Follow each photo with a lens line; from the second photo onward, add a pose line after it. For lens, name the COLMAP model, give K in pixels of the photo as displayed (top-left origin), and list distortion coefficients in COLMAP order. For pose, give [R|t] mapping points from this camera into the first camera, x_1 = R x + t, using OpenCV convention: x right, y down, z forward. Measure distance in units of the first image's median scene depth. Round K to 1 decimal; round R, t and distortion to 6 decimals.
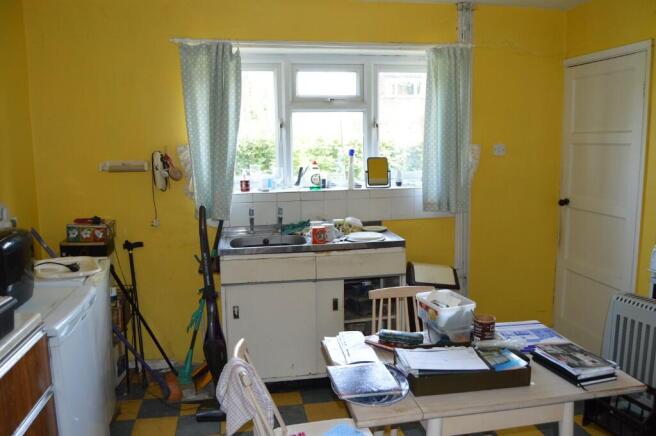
lens RADIAL K [[520.1, 0, 328.0], [0, 520.1, 218.0], [0, 0, 1]] dist [-0.077122, -0.000062]
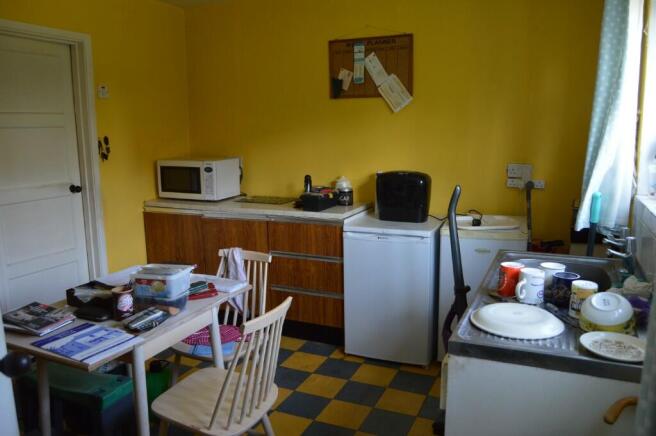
lens RADIAL K [[520.1, 0, 328.0], [0, 520.1, 218.0], [0, 0, 1]] dist [-0.077122, -0.000062]
pose [[-0.565521, 0.161842, -0.808698, 0.819513], [-0.097995, 0.960424, 0.260734, -0.232504], [0.818891, 0.226699, -0.527281, 1.724005]]
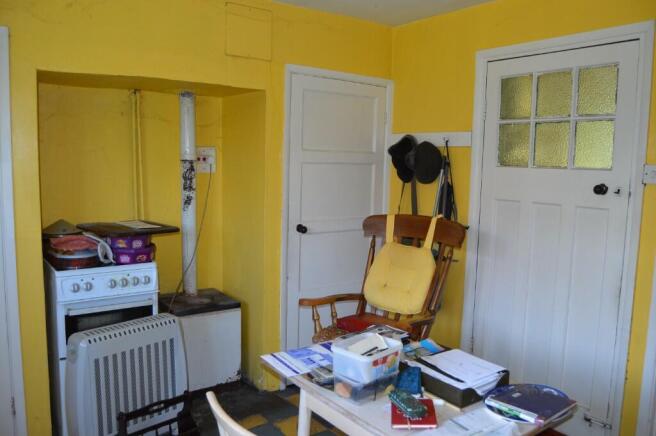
lens RADIAL K [[520.1, 0, 328.0], [0, 520.1, 218.0], [0, 0, 1]] dist [-0.077122, -0.000062]
pose [[-0.454929, -0.095051, 0.885441, -0.455352], [0.113607, 0.979969, 0.163569, -0.184586], [-0.883252, 0.175005, -0.435017, 1.340686]]
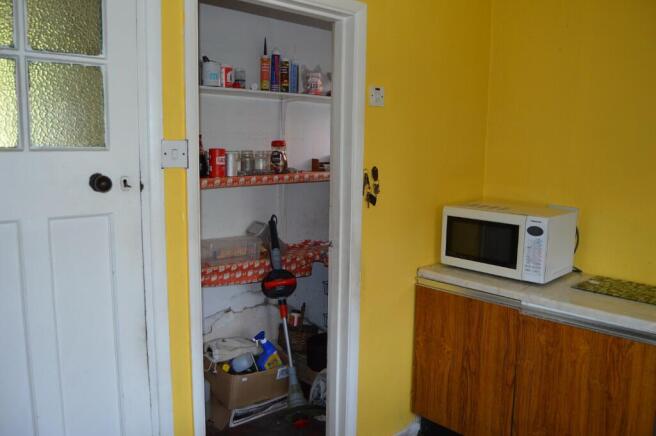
lens RADIAL K [[520.1, 0, 328.0], [0, 520.1, 218.0], [0, 0, 1]] dist [-0.077122, -0.000062]
pose [[-0.845211, 0.072409, -0.529505, 0.470779], [-0.079272, 0.962833, 0.258202, -0.143713], [0.528521, 0.260210, -0.808057, 0.987146]]
